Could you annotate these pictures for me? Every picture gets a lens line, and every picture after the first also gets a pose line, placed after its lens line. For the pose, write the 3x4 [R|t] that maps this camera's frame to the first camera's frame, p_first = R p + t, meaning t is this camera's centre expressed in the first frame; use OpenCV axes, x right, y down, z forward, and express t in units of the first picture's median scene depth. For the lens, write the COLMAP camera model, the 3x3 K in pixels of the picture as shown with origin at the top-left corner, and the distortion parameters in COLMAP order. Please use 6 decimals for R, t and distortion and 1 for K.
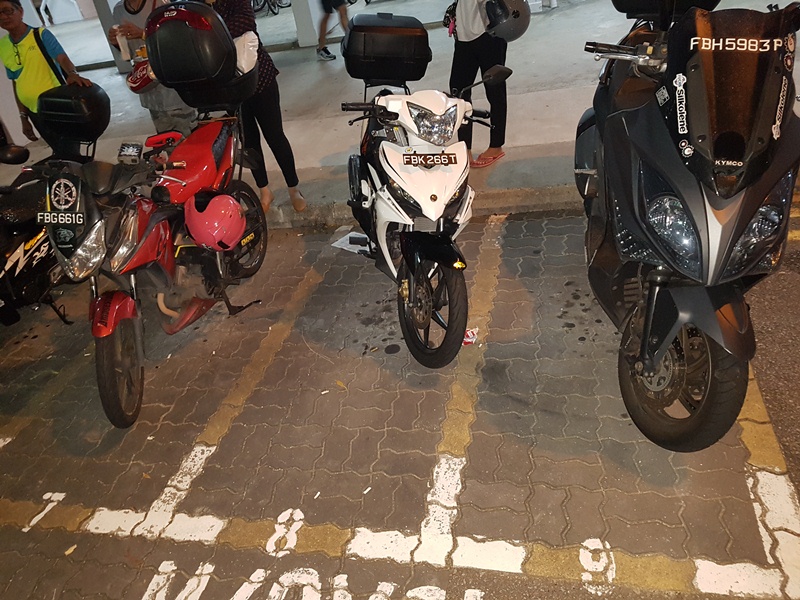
lens RADIAL K [[608.6, 0, 400.4], [0, 608.6, 301.3], [0, 0, 1]] dist [0.076396, -0.097330]
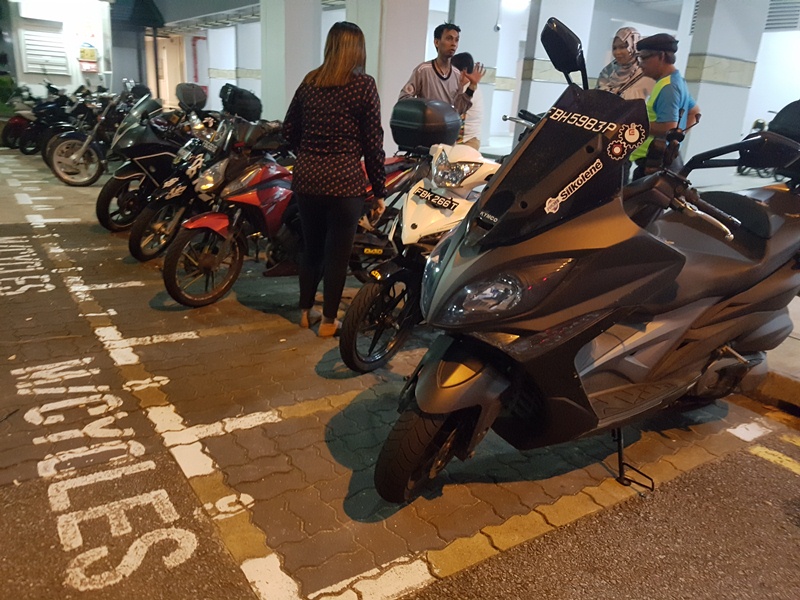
lens RADIAL K [[608.6, 0, 395.8], [0, 608.6, 327.1], [0, 0, 1]] dist [0.076396, -0.097330]
pose [[0.714588, 0.425509, -0.555253, 0.757373], [-0.511180, 0.859473, 0.000776, 0.002523], [0.477556, 0.283280, 0.831681, 0.122283]]
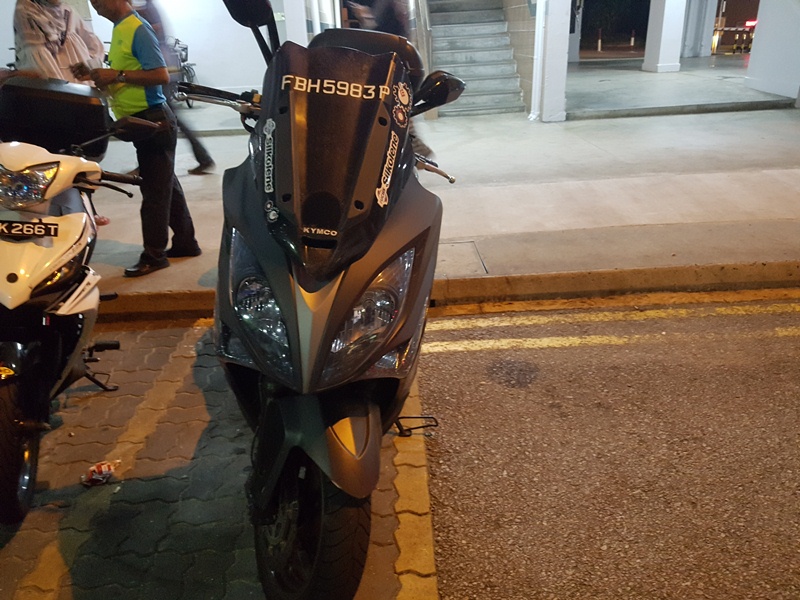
lens RADIAL K [[608.6, 0, 398.6], [0, 608.6, 322.6], [0, 0, 1]] dist [0.076396, -0.097330]
pose [[0.962513, 0.019652, 0.270521, 0.310352], [0.021957, 0.988452, -0.149932, -0.001380], [-0.270344, 0.150252, 0.950967, 0.209288]]
